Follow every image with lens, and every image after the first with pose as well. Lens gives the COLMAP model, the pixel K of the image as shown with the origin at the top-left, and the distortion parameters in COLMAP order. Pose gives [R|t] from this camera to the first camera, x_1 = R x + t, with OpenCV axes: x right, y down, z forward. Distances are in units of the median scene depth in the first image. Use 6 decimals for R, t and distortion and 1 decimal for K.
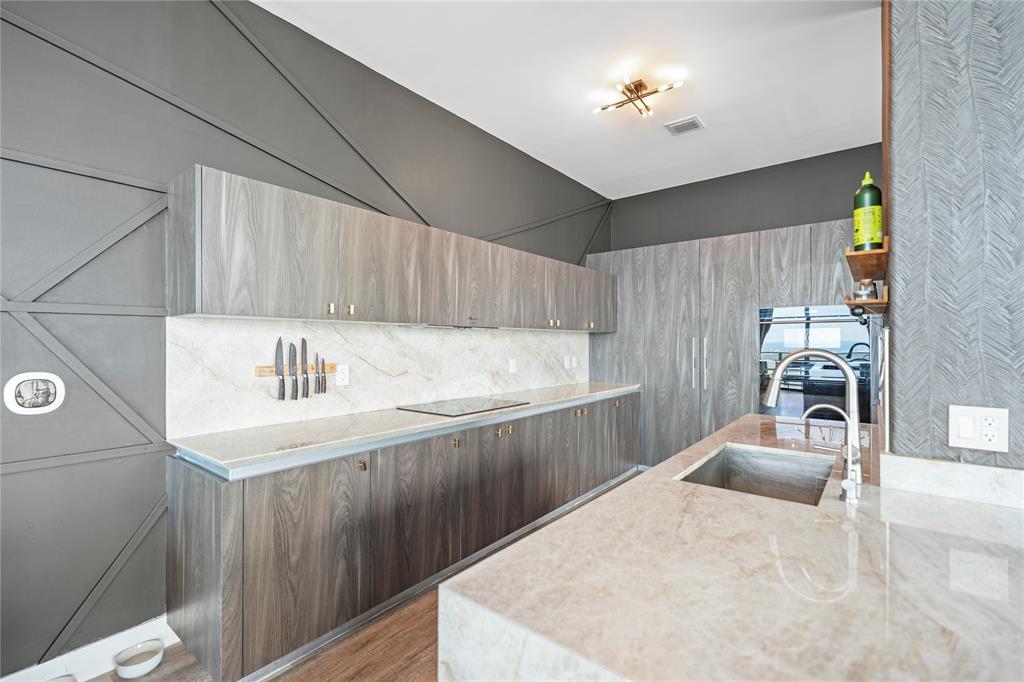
lens RADIAL K [[458.7, 0, 512.0], [0, 458.7, 341.0], [0, 0, 1]] dist [0.001482, 0.000145]
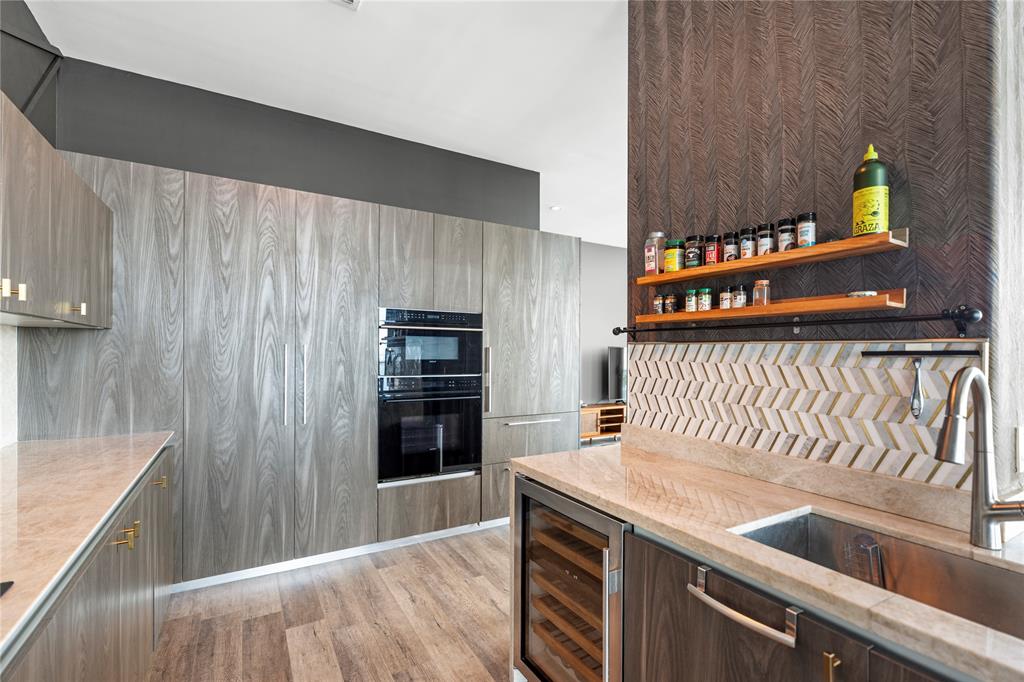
lens RADIAL K [[458.8, 0, 512.2], [0, 458.8, 353.5], [0, 0, 1]] dist [0.000302, 0.000557]
pose [[0.361516, 0.002720, 0.932362, -0.079955], [-0.010137, 0.999948, 0.001013, 0.001518], [-0.932311, -0.009817, 0.361524, 0.516842]]
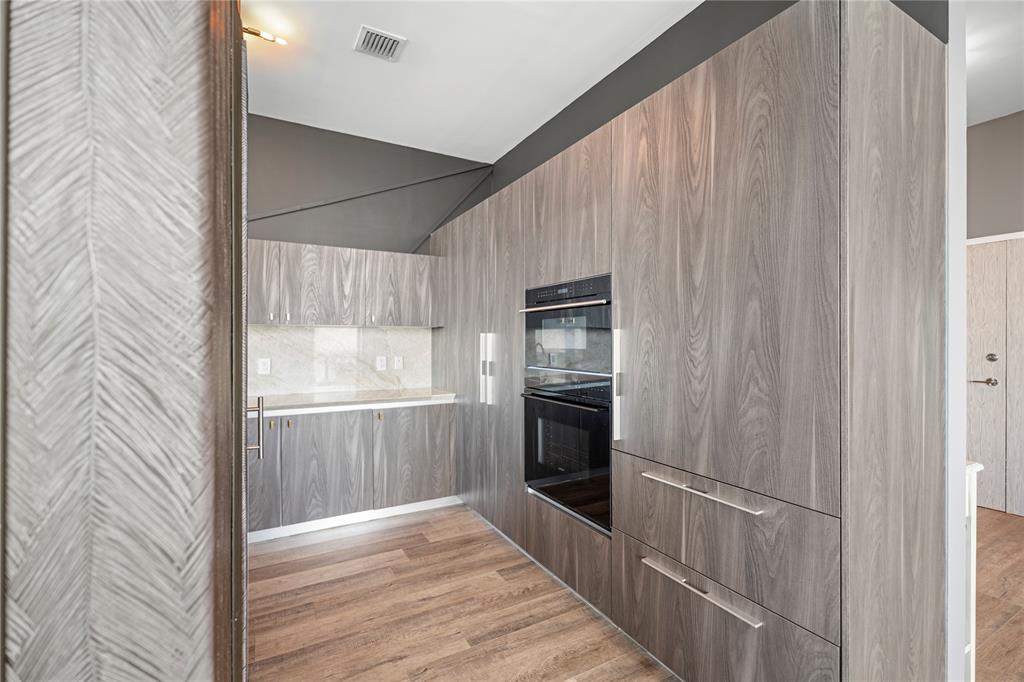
lens RADIAL K [[450.4, 0, 512.0], [0, 450.4, 341.0], [0, 0, 1]] dist [-0.002882, -0.000310]
pose [[0.922904, 0.000804, -0.385030, 0.762892], [0.000340, 0.999996, 0.002903, 0.003145], [0.385031, -0.002810, 0.922900, 0.374961]]
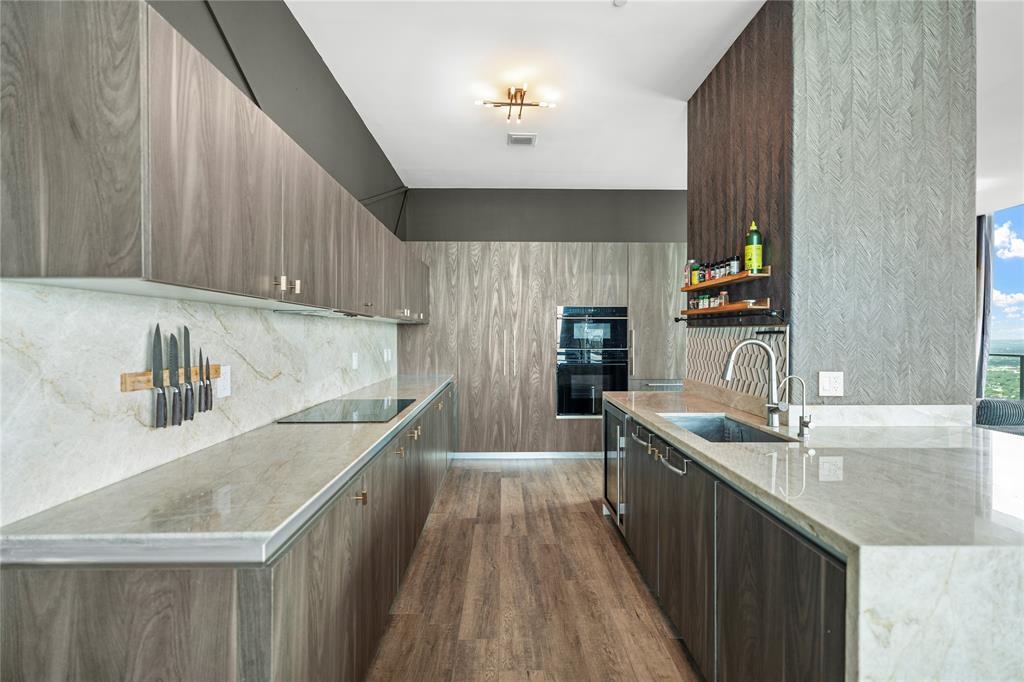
lens RADIAL K [[458.3, 0, 517.1], [0, 458.3, 336.0], [0, 0, 1]] dist [-0.001385, 0.000279]
pose [[0.765222, -0.000543, 0.643766, -0.314677], [-0.004001, 0.999976, 0.005599, 0.001376], [-0.643754, -0.006860, 0.765202, 0.139045]]
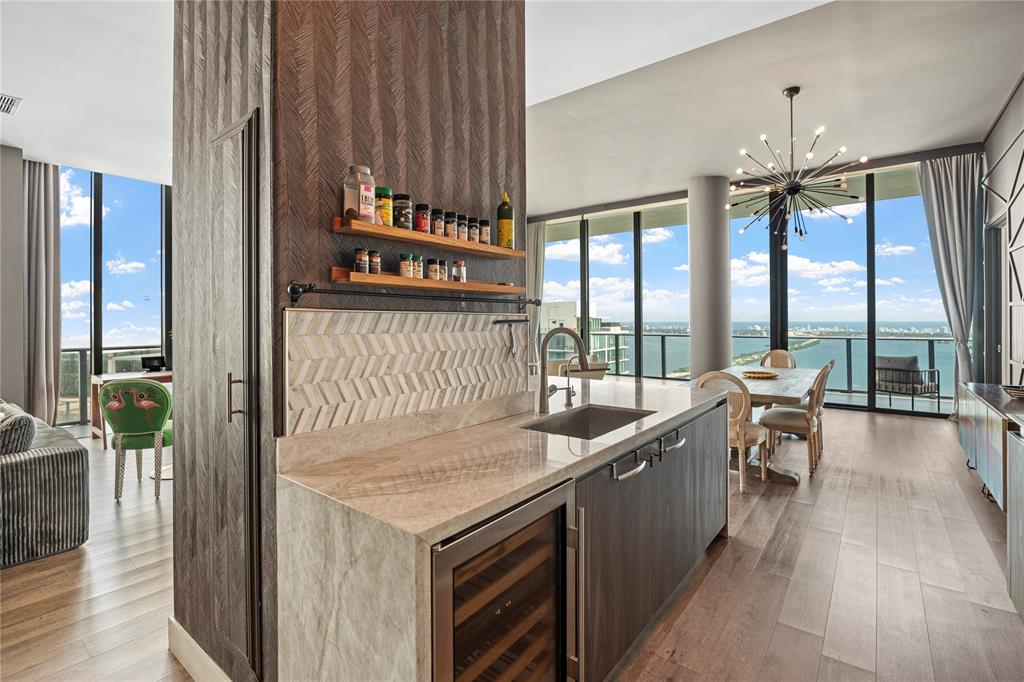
lens RADIAL K [[466.8, 0, 525.7], [0, 466.8, 321.2], [0, 0, 1]] dist [-0.002404, -0.000349]
pose [[-0.999649, 0.008670, -0.025020, 0.300154], [0.008711, 0.999961, -0.001509, -0.000137], [0.025006, -0.001726, -0.999686, 0.925241]]
